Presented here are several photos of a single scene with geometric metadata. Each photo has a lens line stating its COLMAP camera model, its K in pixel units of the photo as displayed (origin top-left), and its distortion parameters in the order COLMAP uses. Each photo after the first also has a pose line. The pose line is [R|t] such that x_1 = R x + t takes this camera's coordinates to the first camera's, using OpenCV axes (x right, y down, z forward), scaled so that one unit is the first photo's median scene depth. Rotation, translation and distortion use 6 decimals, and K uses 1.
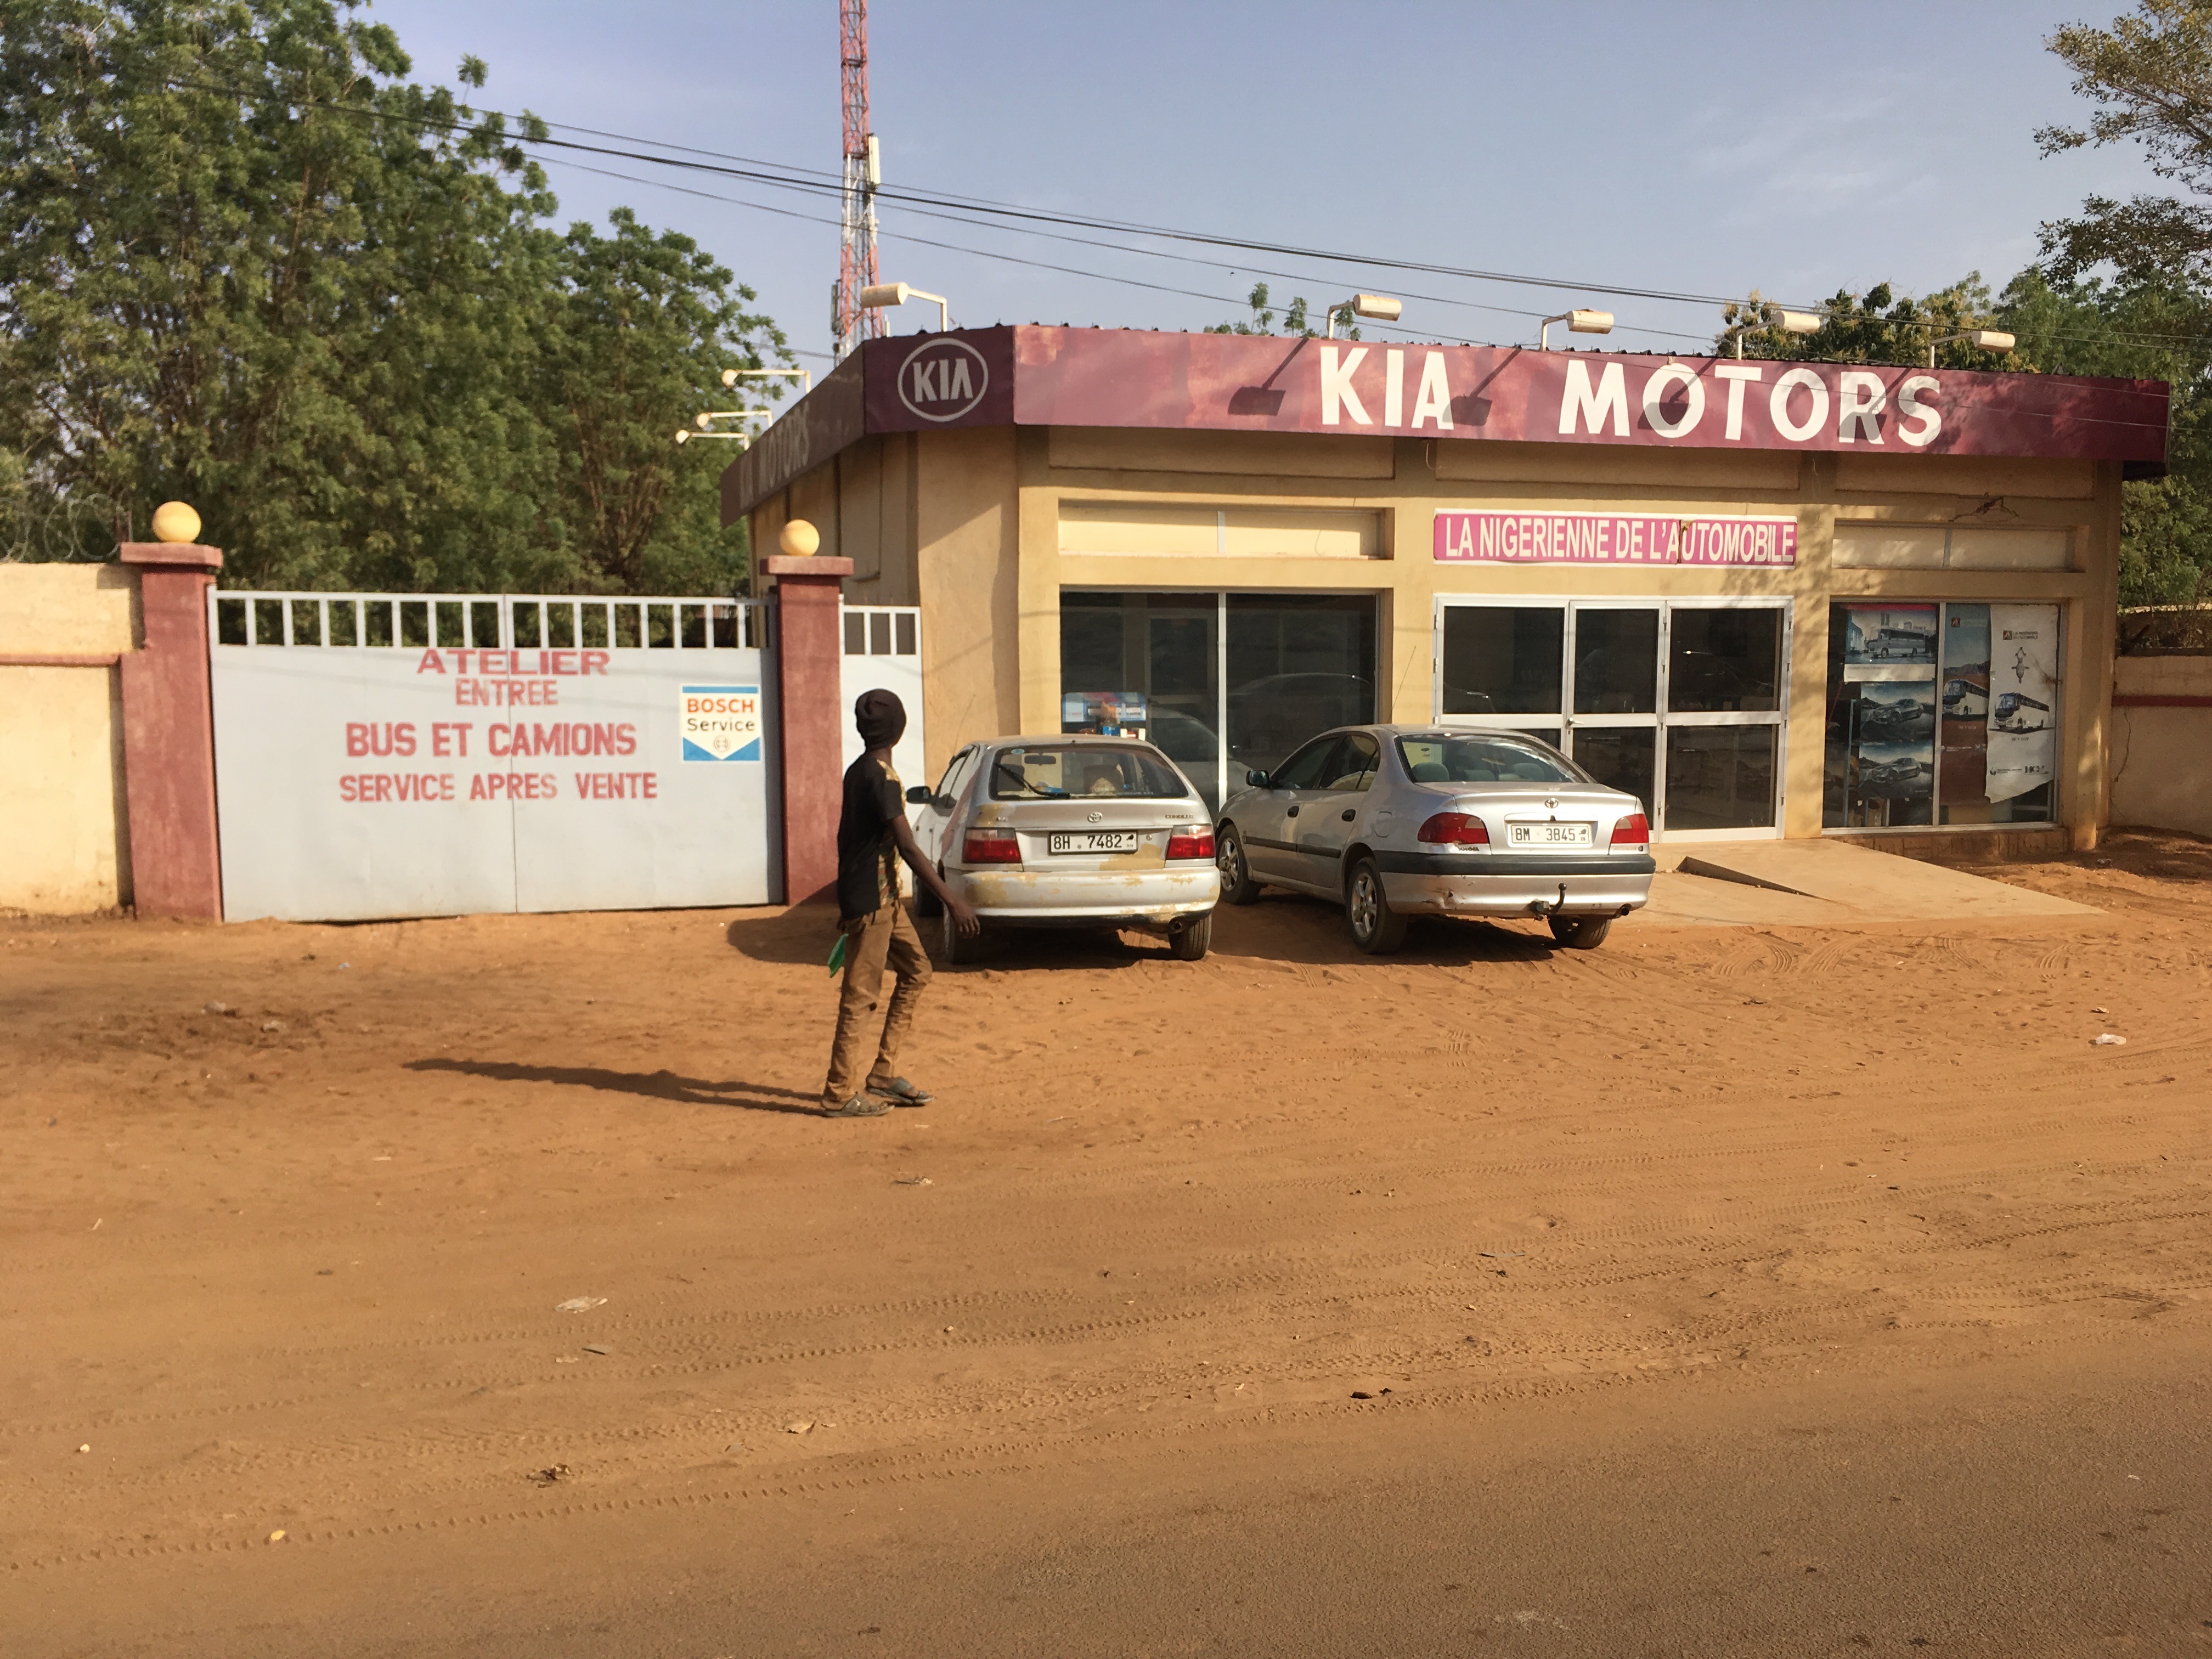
lens RADIAL K [[1914.6, 0, 1106.0], [0, 1914.6, 829.5], [0, 0, 1]] dist [0.080016, -0.131023]
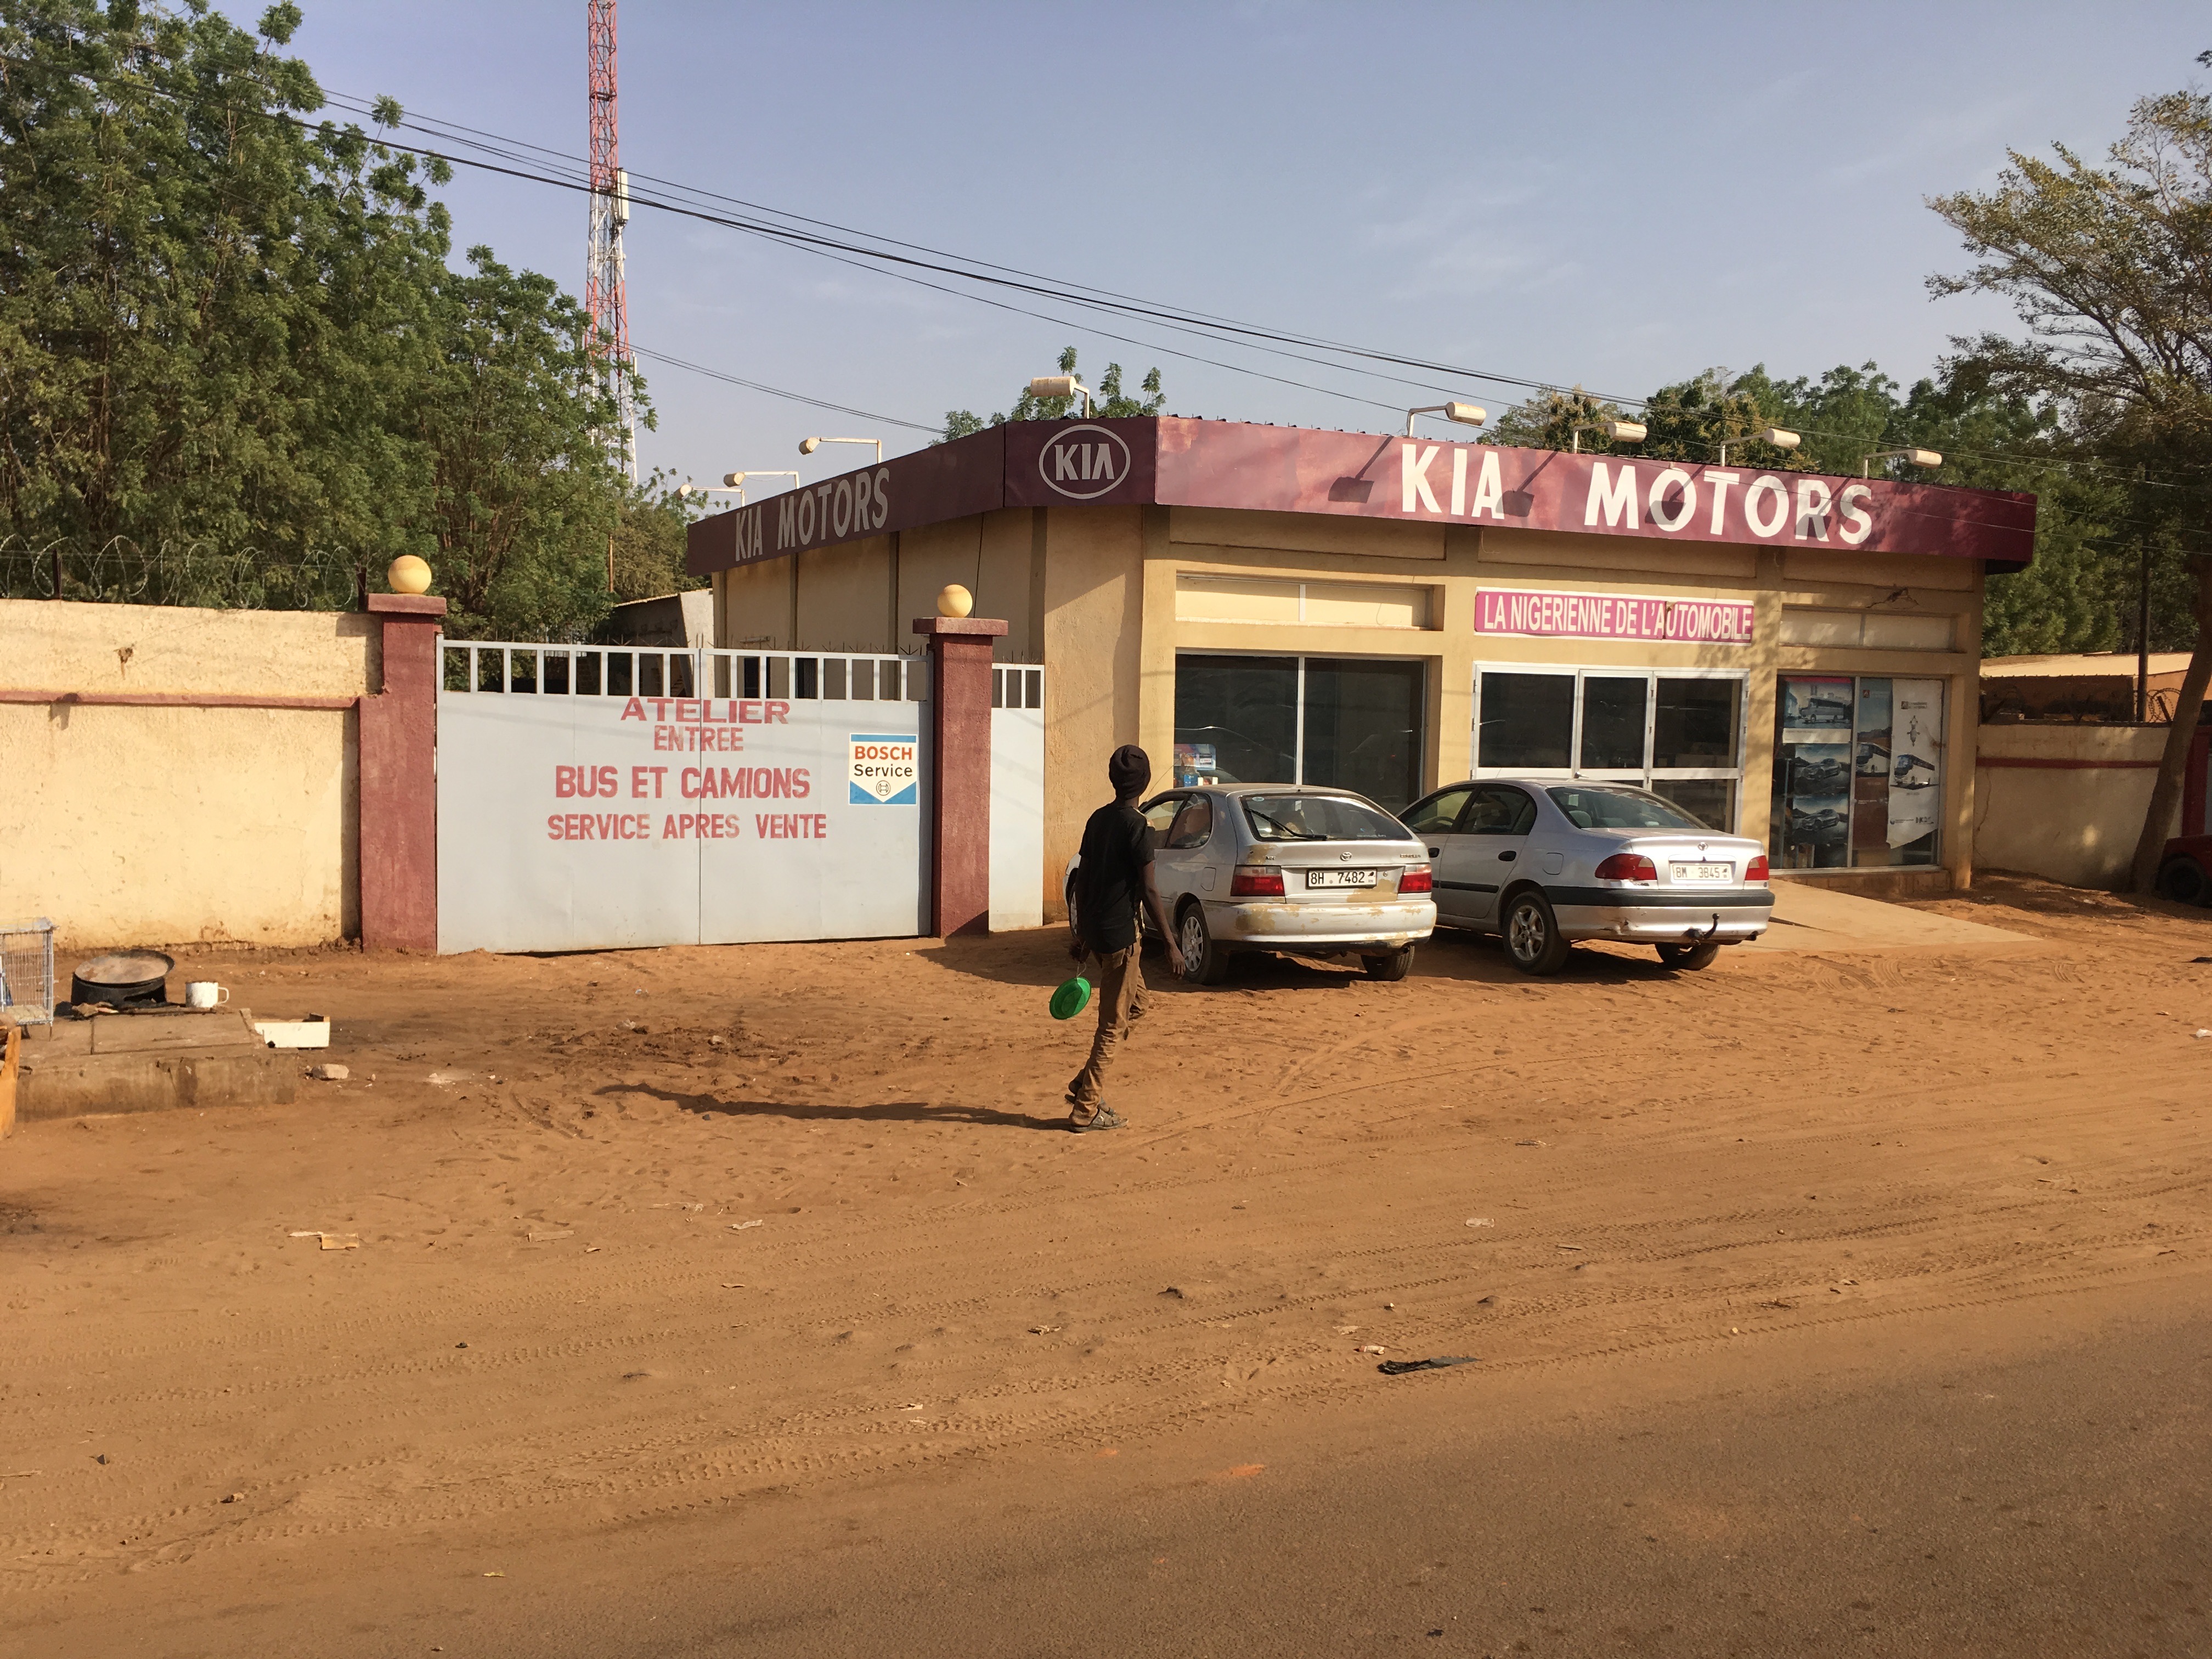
lens RADIAL K [[1918.5, 0, 1106.0], [0, 1918.5, 829.5], [0, 0, 1]] dist [0.074521, -0.111467]
pose [[0.985882, 0.006280, 0.167326, -0.248627], [-0.002571, 0.999746, -0.022378, 0.002668], [-0.167424, 0.021632, 0.985648, -0.086775]]
